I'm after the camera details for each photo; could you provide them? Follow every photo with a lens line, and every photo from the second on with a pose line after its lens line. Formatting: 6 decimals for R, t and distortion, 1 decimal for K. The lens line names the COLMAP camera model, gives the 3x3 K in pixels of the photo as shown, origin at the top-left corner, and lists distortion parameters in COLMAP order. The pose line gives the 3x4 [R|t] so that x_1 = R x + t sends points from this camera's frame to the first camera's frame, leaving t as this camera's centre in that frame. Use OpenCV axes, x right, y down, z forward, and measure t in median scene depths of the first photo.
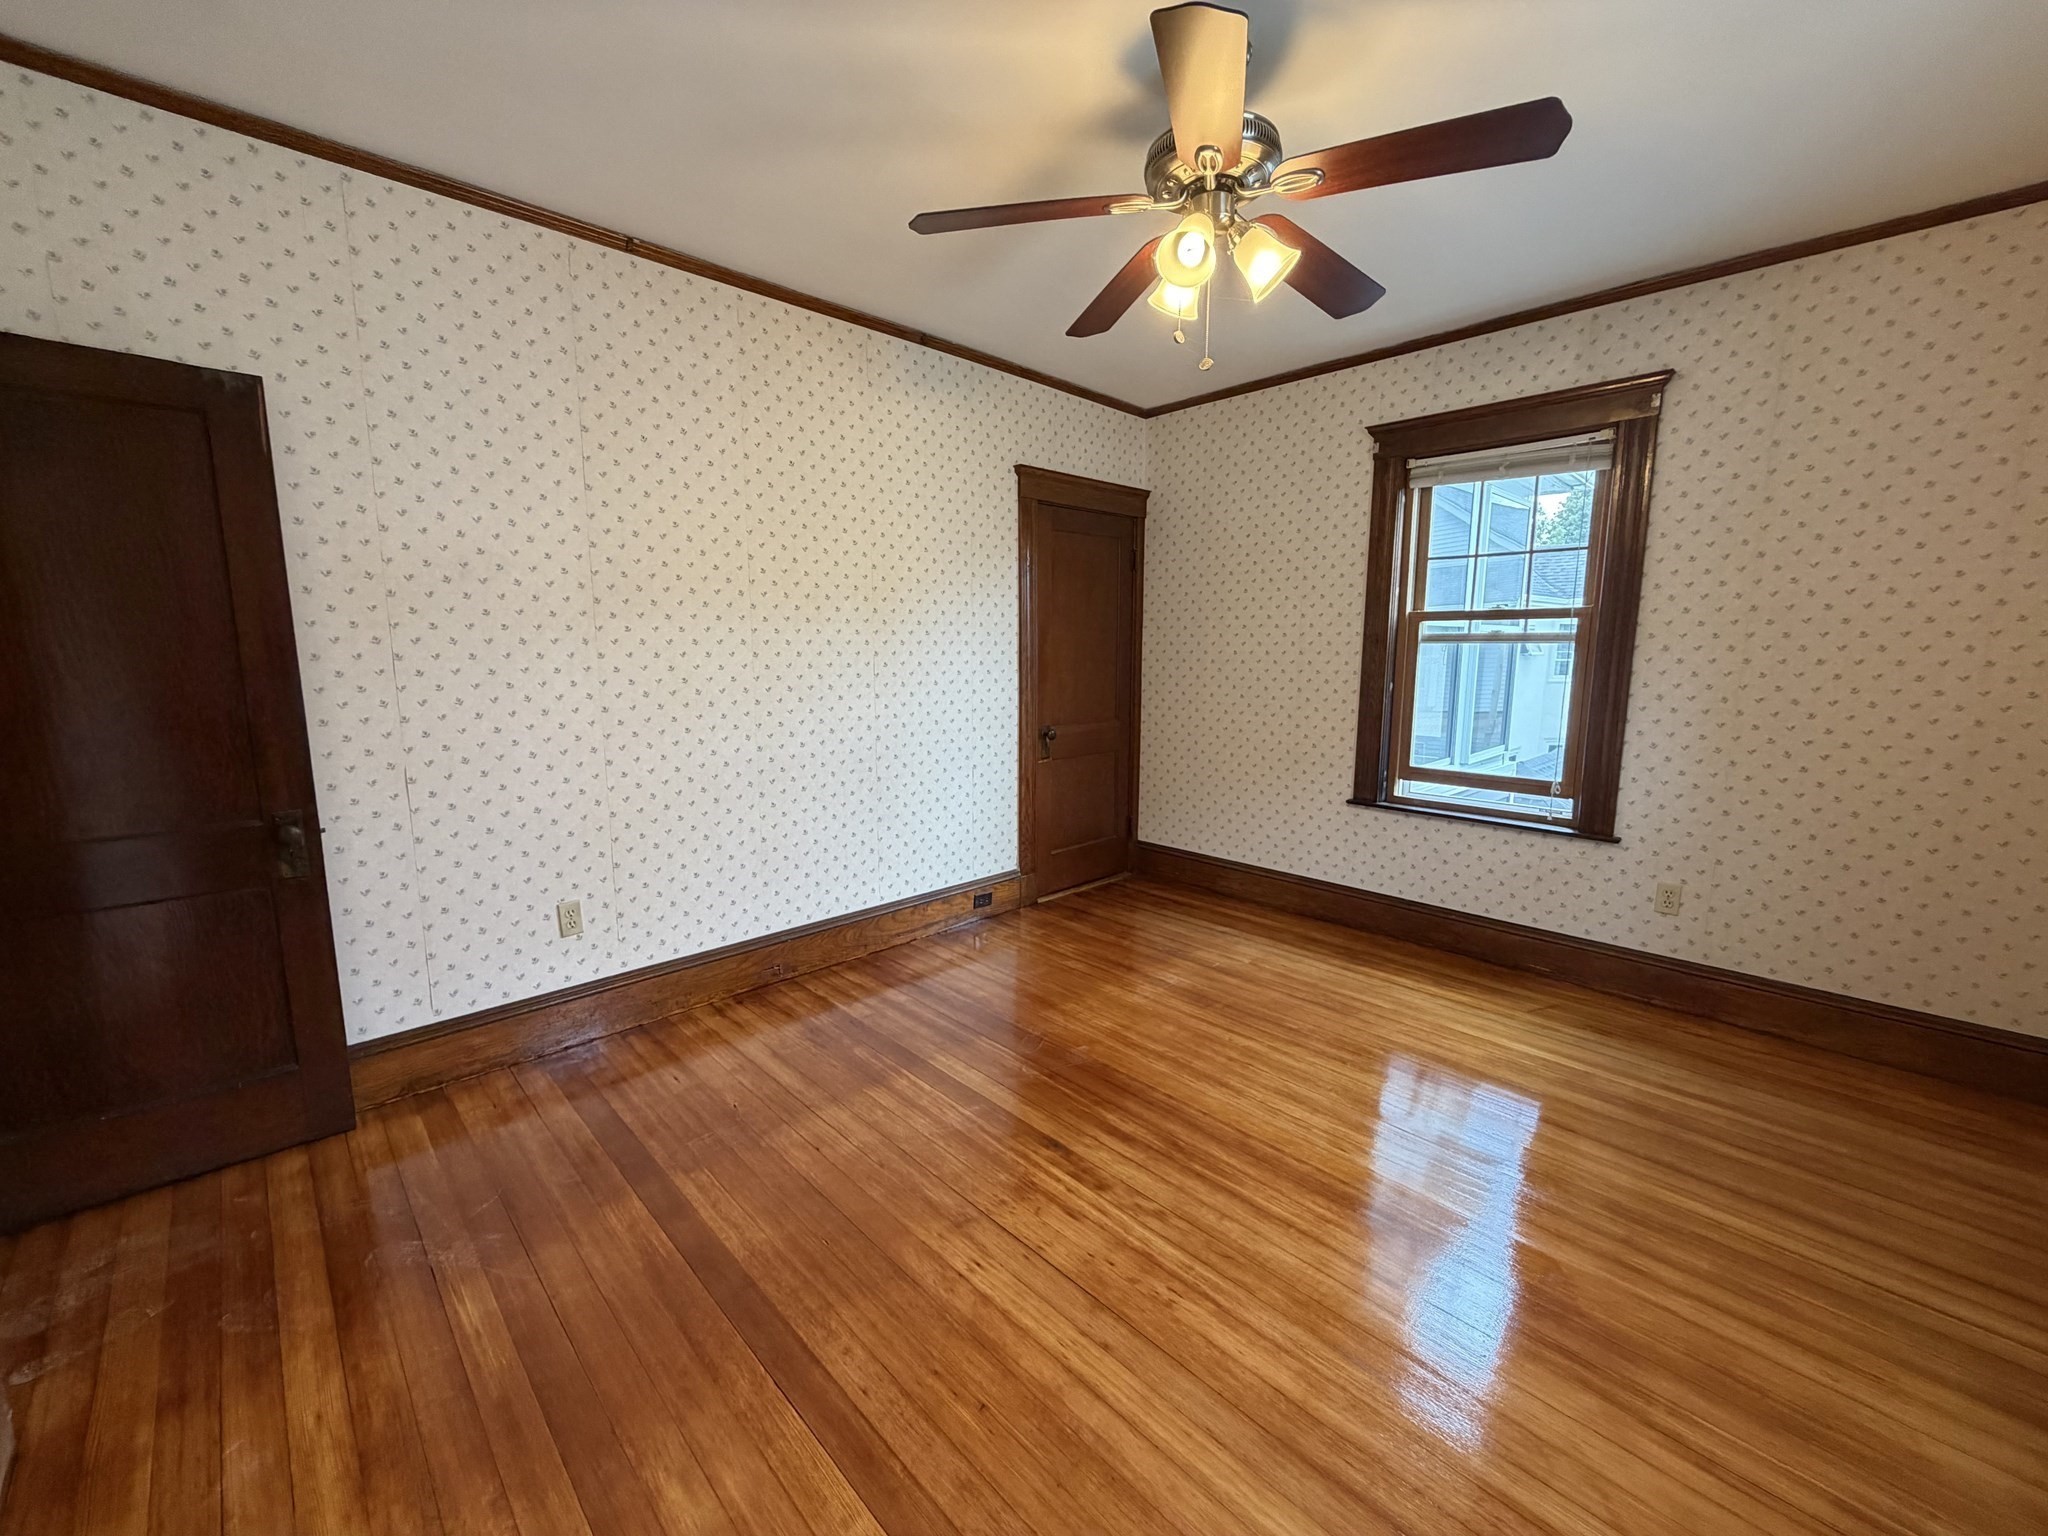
lens RADIAL K [[816.2, 0, 1017.9], [0, 816.2, 767.0], [0, 0, 1]] dist [-0.000439, -0.000024]
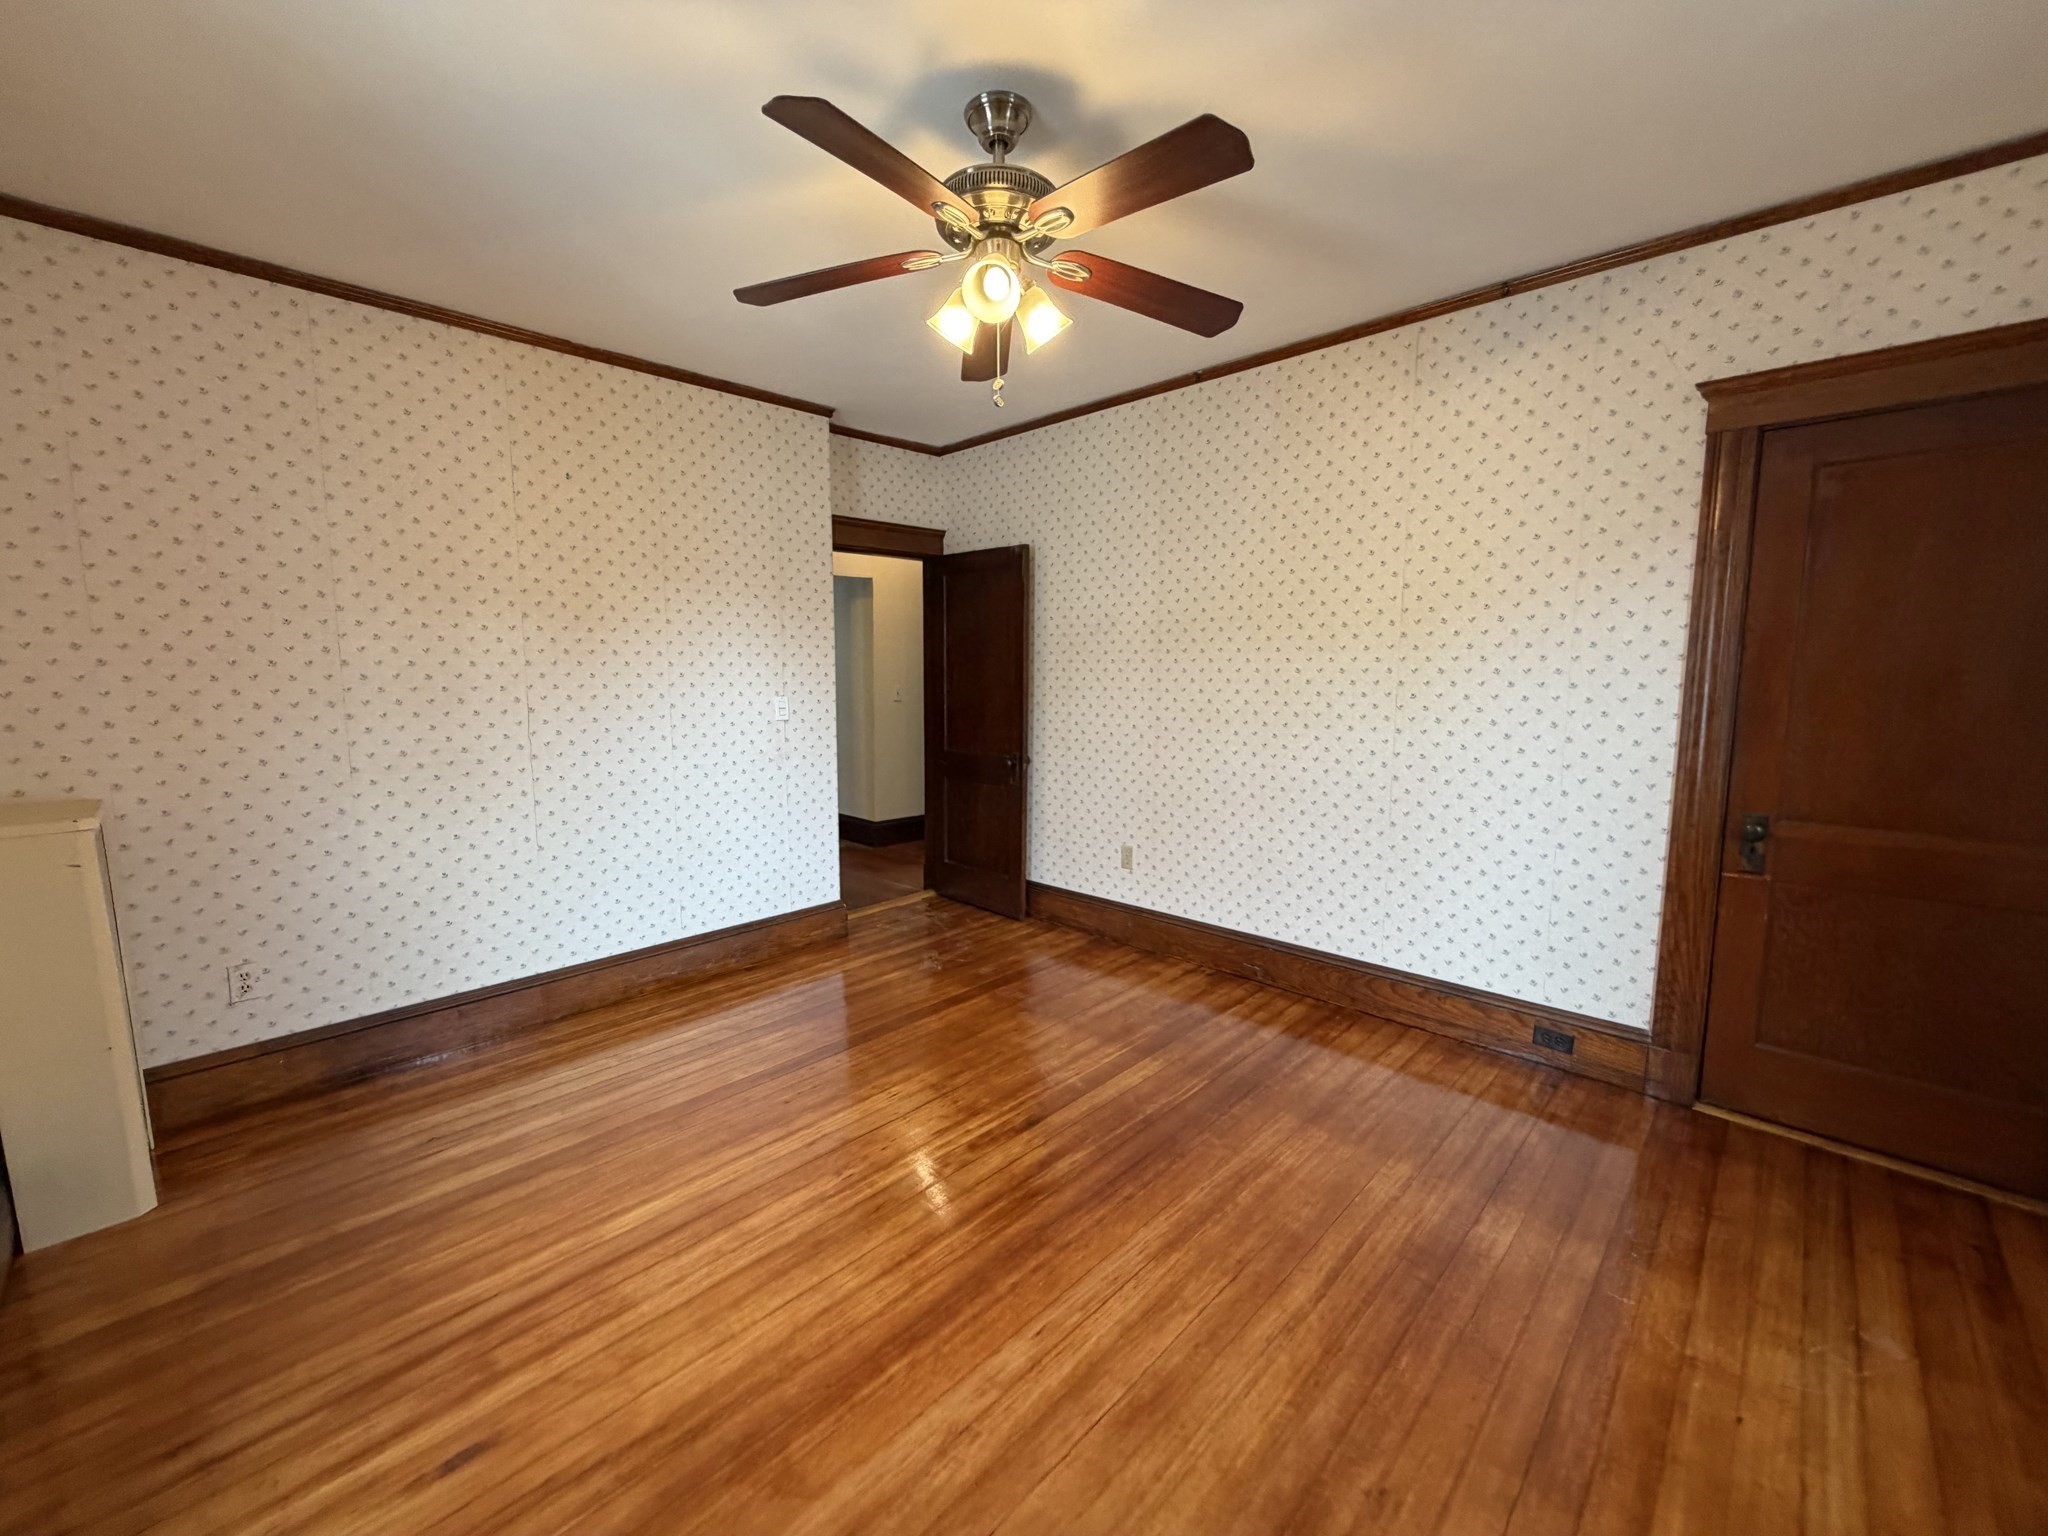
lens RADIAL K [[816.2, 0, 1017.9], [0, 816.2, 767.0], [0, 0, 1]] dist [-0.000439, -0.000024]
pose [[0.032709, 0.114422, -0.992894, 0.908158], [-0.152887, 0.982306, 0.108165, -0.105541], [0.987702, 0.148262, 0.049624, 0.720442]]
